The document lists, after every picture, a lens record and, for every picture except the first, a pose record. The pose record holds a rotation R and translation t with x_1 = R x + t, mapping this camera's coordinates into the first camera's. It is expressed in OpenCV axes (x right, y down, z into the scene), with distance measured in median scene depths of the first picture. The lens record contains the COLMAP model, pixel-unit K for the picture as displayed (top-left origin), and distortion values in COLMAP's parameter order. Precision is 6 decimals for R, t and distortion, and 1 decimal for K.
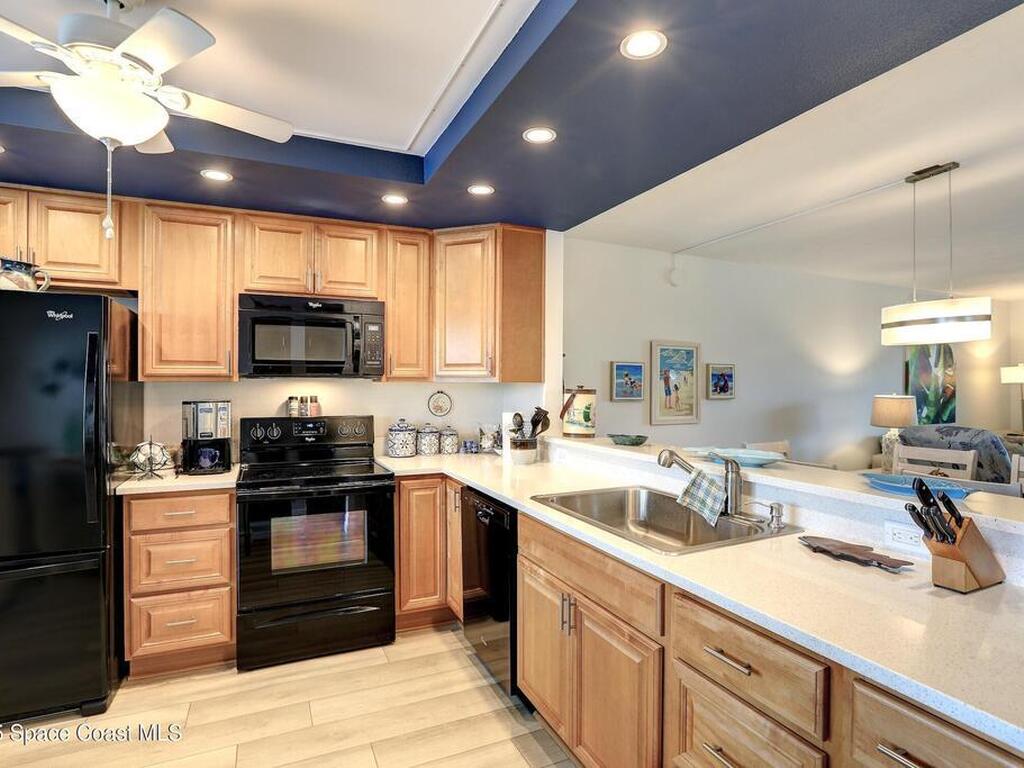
lens RADIAL K [[555.5, 0, 514.6], [0, 555.5, 391.5], [0, 0, 1]] dist [-0.032342, -0.000072]
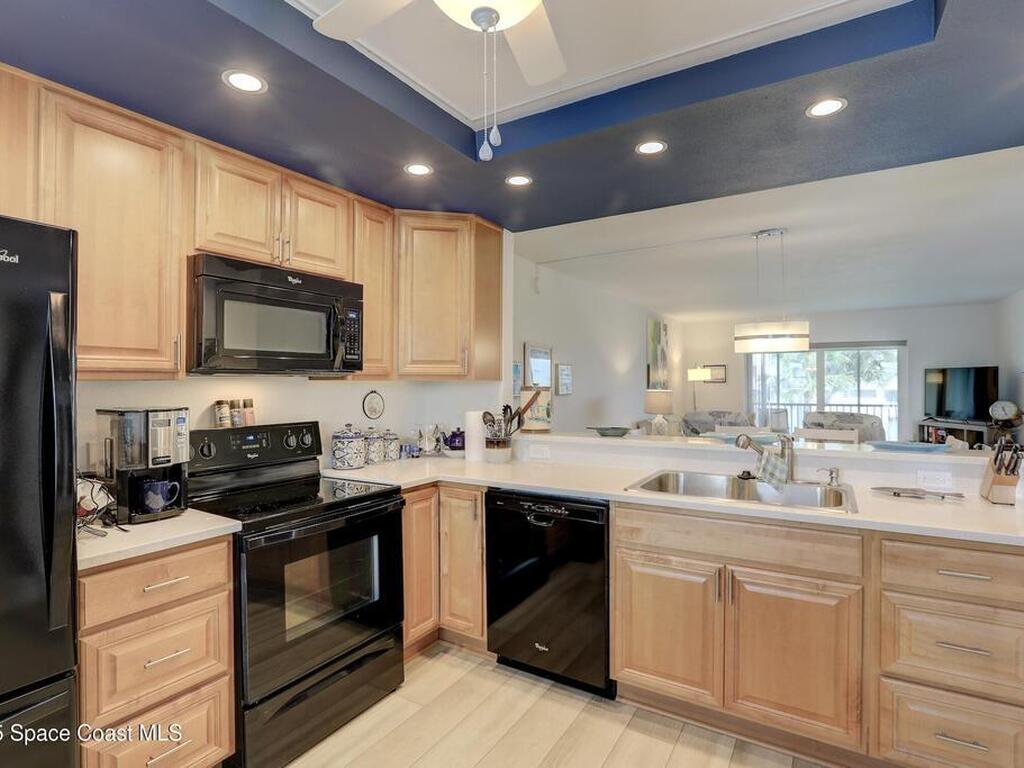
lens RADIAL K [[531.9, 0, 519.2], [0, 531.9, 385.3], [0, 0, 1]] dist [-0.021905, 0.002008]
pose [[0.825658, -0.007573, 0.564120, -0.505511], [0.012440, 0.999911, -0.004784, -0.002691], [-0.564034, 0.010968, 0.825679, 0.206167]]
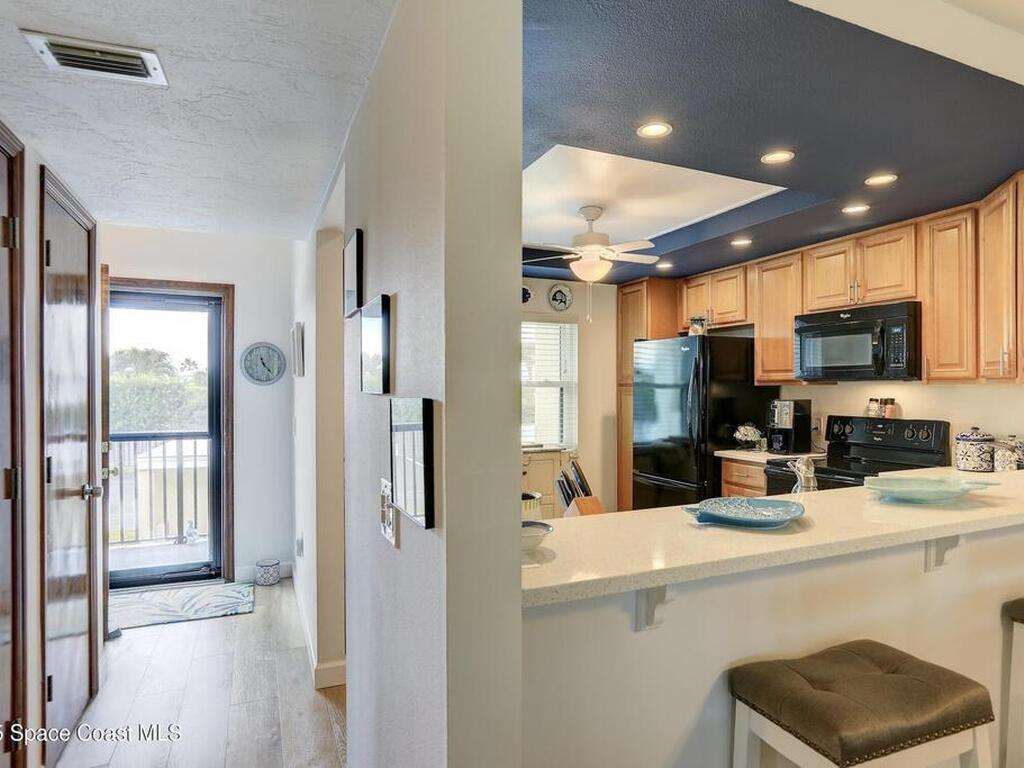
lens RADIAL K [[590.6, 0, 514.5], [0, 590.6, 386.5], [0, 0, 1]] dist [-0.006051, -0.000653]
pose [[-0.020157, -0.001717, -0.999795, 0.813802], [-0.007516, 0.999971, -0.001566, -0.007494], [0.999769, 0.007483, -0.020169, 0.349187]]
